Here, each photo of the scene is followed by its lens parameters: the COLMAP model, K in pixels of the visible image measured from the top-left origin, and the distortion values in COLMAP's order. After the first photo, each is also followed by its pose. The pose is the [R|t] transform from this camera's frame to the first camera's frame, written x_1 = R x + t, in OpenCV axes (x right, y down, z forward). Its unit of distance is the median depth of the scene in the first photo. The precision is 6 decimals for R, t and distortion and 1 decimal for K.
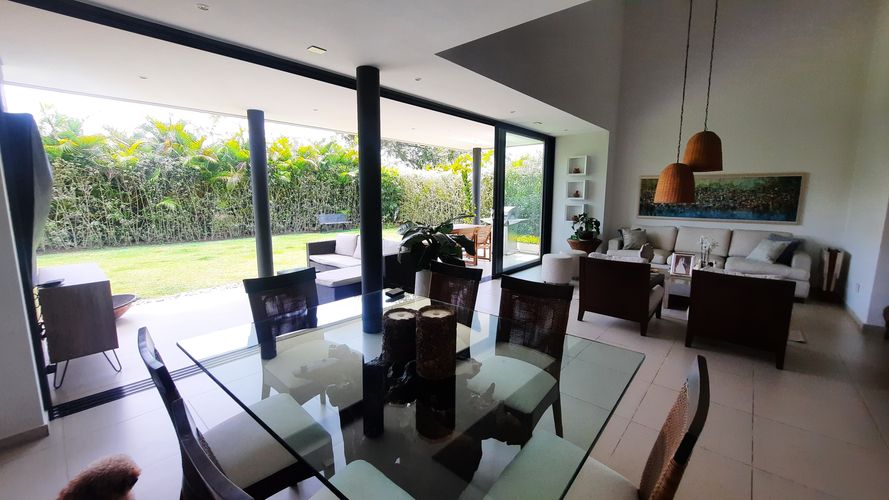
lens RADIAL K [[353.3, 0, 446.9], [0, 353.3, 241.7], [0, 0, 1]] dist [-0.006356, -0.003931]
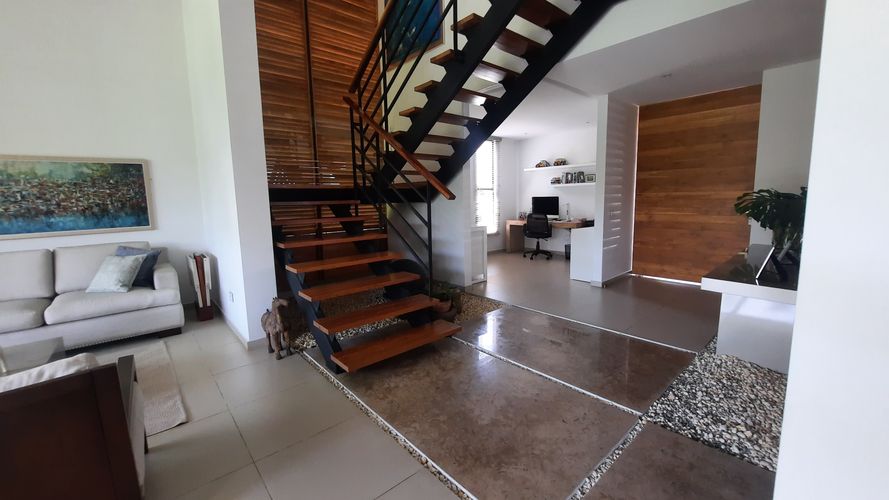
lens RADIAL K [[353.3, 0, 446.9], [0, 353.3, 241.7], [0, 0, 1]] dist [-0.006356, -0.003931]
pose [[0.130606, -0.132097, 0.982595, 0.328609], [0.157782, 0.981222, 0.110940, -0.006456], [-0.978799, 0.140546, 0.148996, 0.264238]]
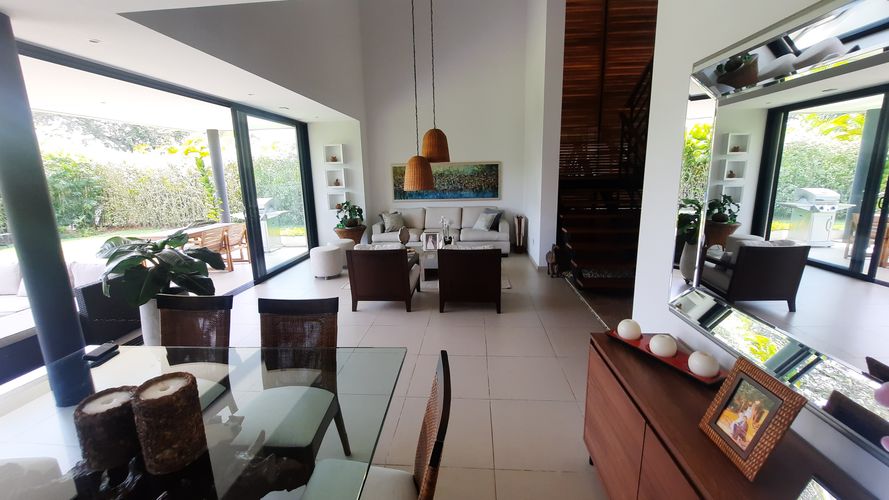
lens RADIAL K [[353.3, 0, 446.9], [0, 353.3, 241.7], [0, 0, 1]] dist [-0.006356, -0.003931]
pose [[0.802617, -0.138991, 0.580075, 0.017476], [0.106244, 0.990235, 0.090265, -0.031473], [-0.586956, -0.010819, 0.809547, 0.004343]]
